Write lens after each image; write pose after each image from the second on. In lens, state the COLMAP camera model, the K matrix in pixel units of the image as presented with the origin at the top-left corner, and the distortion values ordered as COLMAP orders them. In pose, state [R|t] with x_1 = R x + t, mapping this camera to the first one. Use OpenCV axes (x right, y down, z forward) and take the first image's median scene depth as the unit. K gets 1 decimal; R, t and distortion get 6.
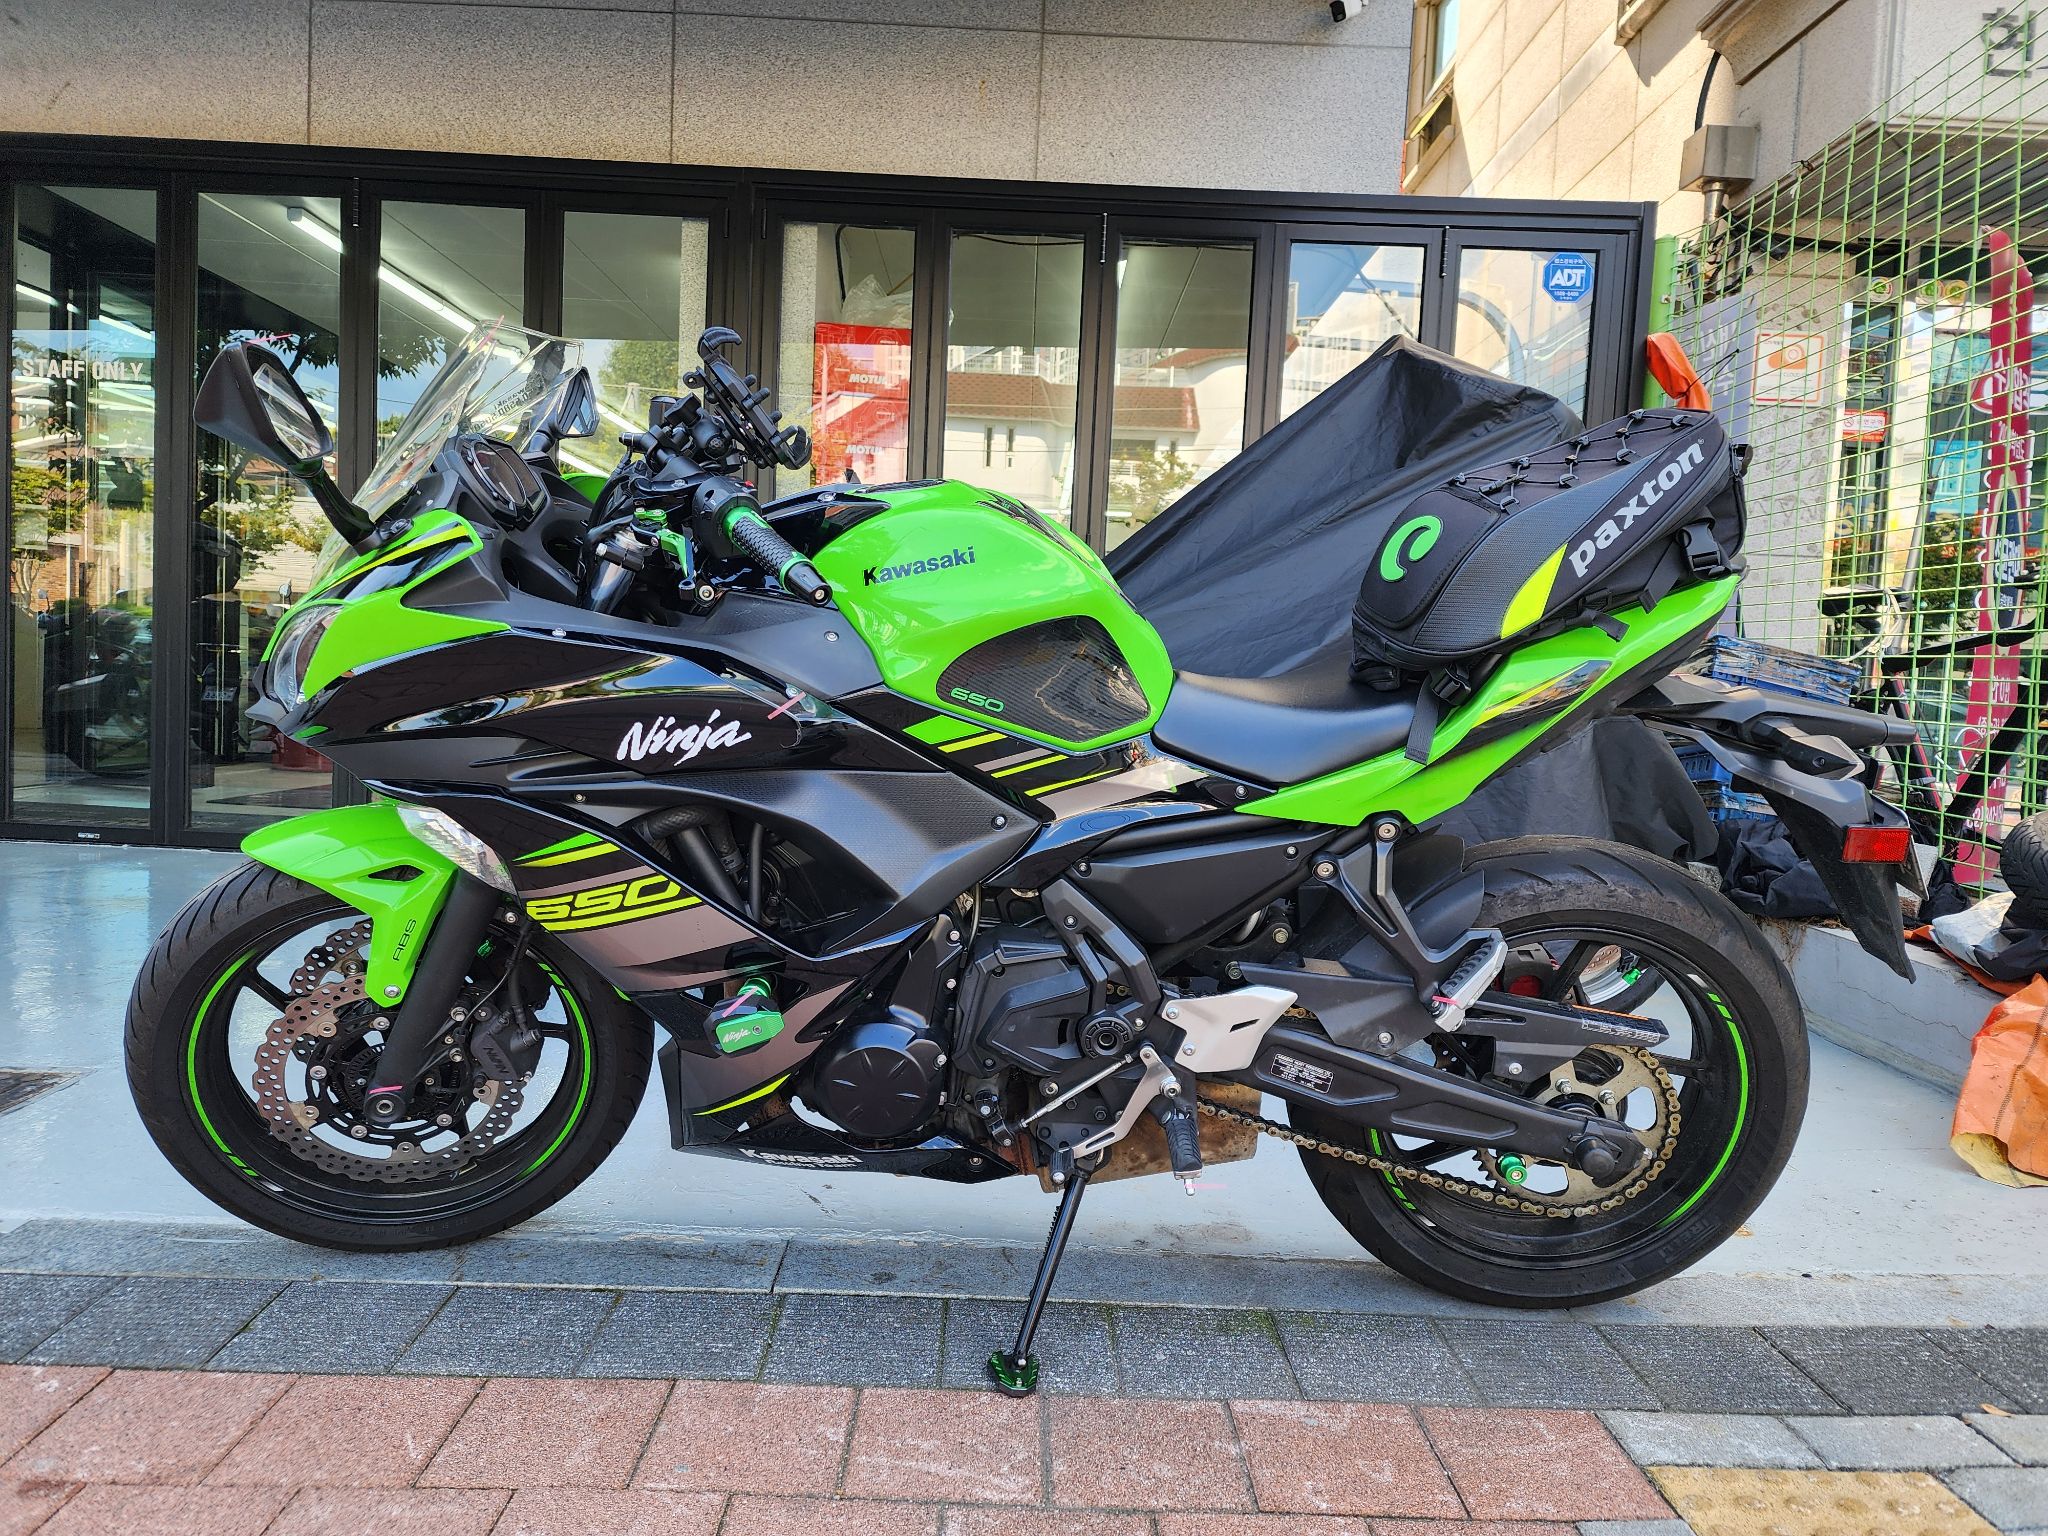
lens RADIAL K [[1370.4, 0, 1011.3], [0, 1370.4, 751.4], [0, 0, 1]] dist [0.069863, -0.064880]
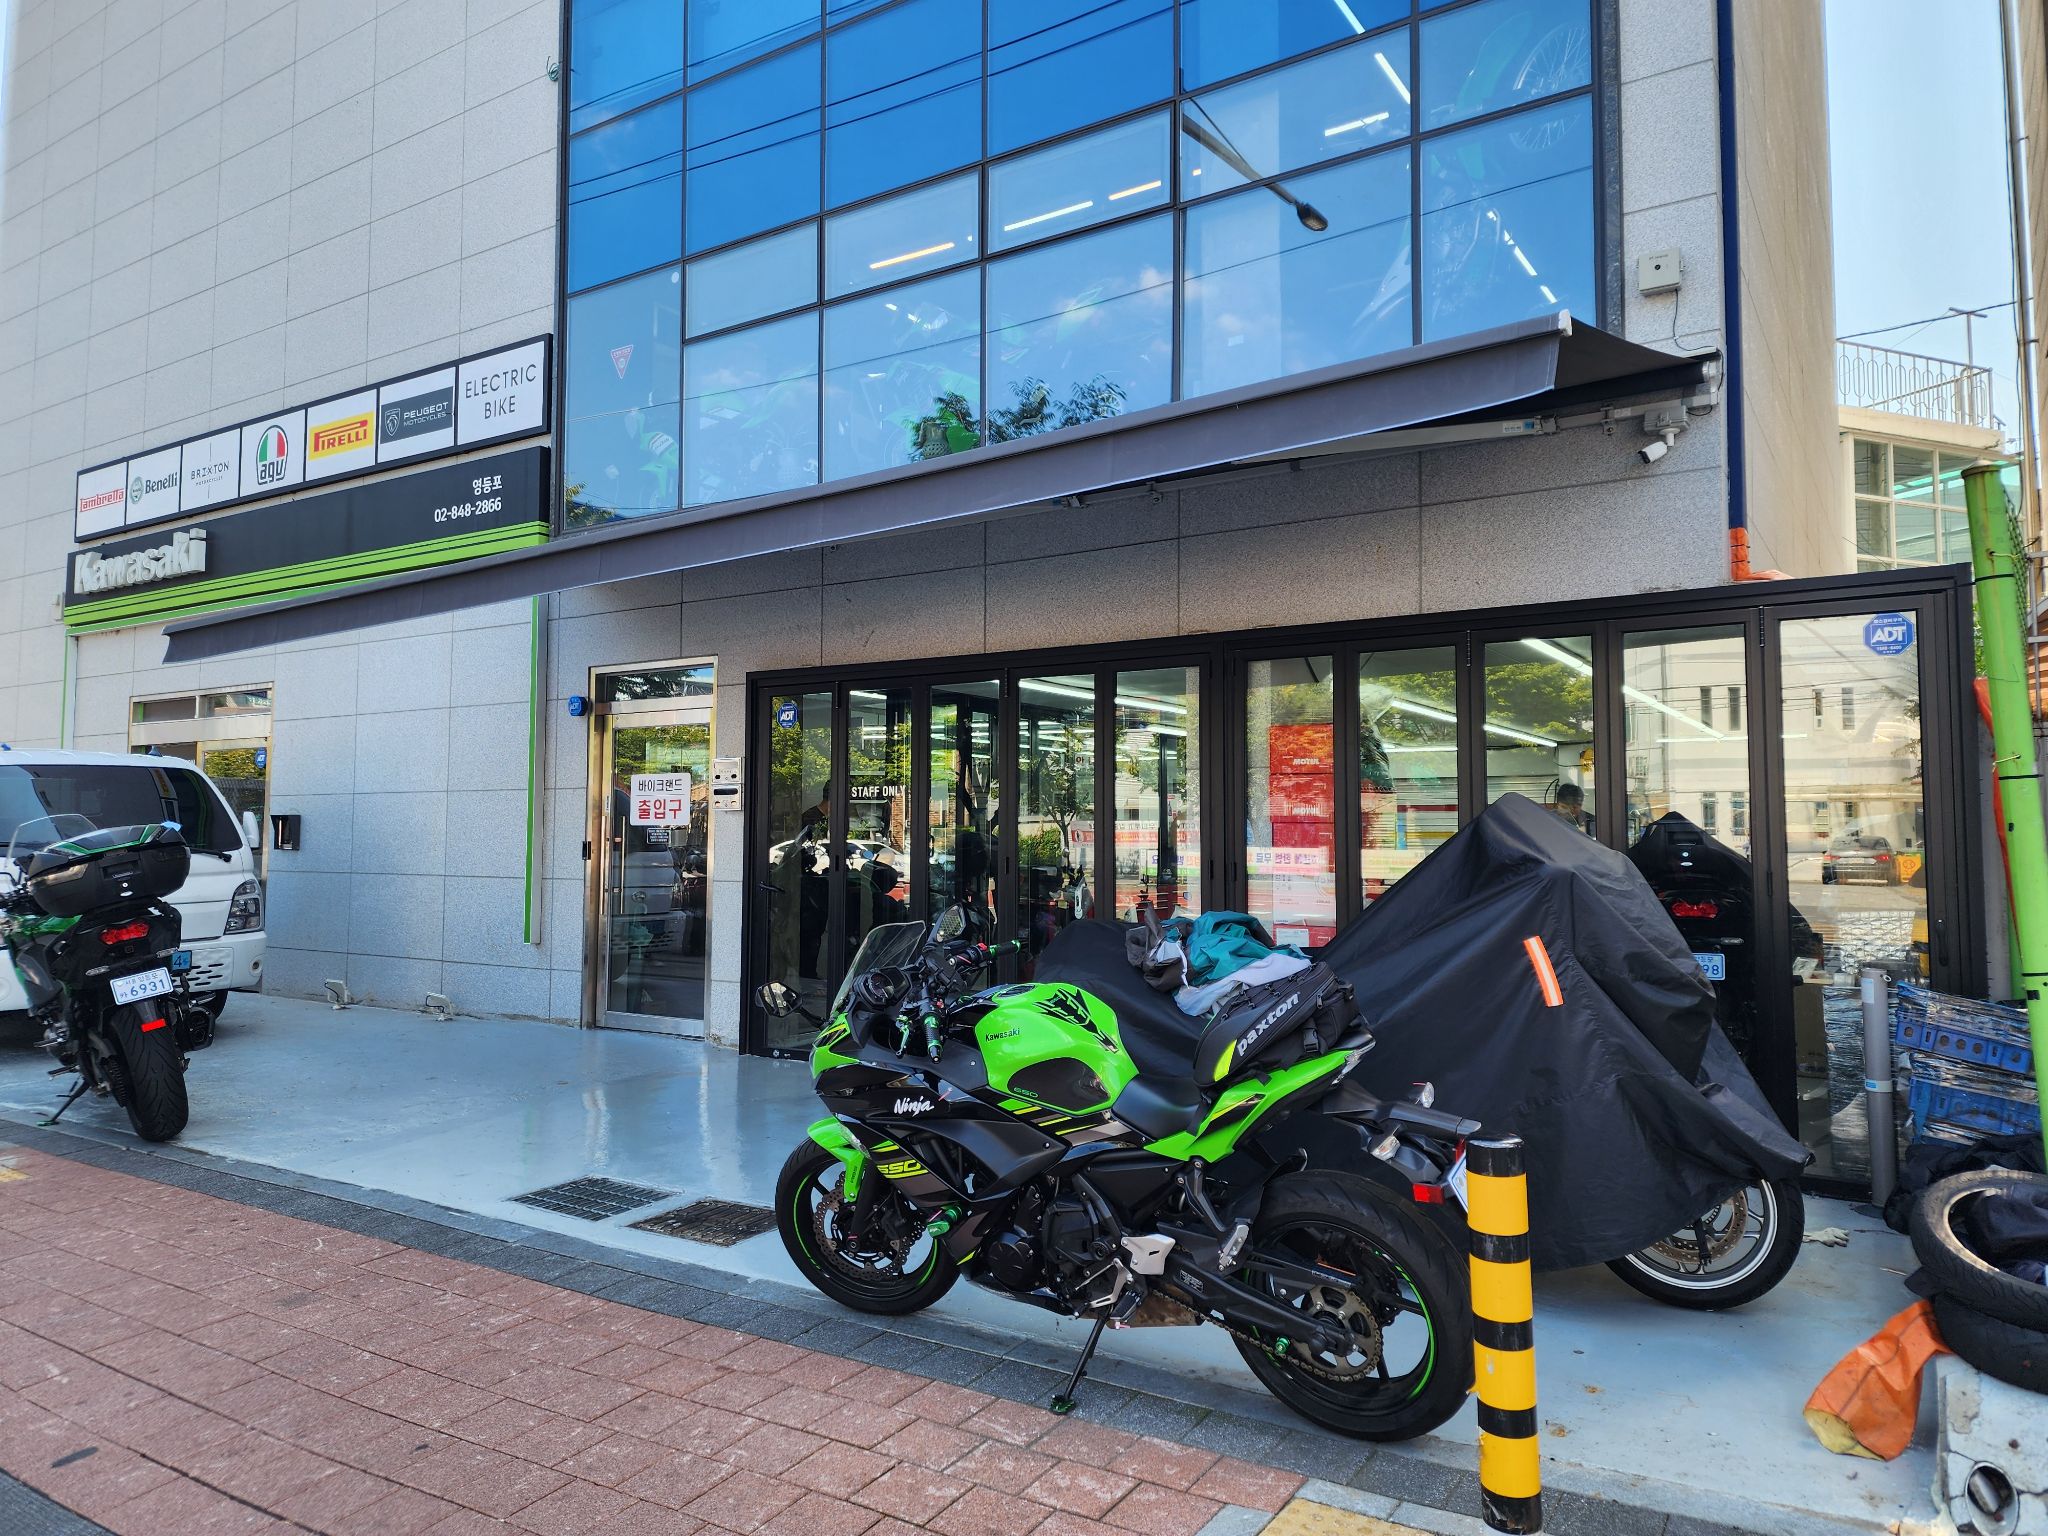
lens RADIAL K [[1370.4, 0, 1011.3], [0, 1370.4, 751.4], [0, 0, 1]] dist [0.069863, -0.064880]
pose [[0.833990, -0.077800, -0.546268, 1.207942], [0.006480, 0.991323, -0.131292, -0.289070], [0.551742, 0.105956, 0.827257, -0.966714]]
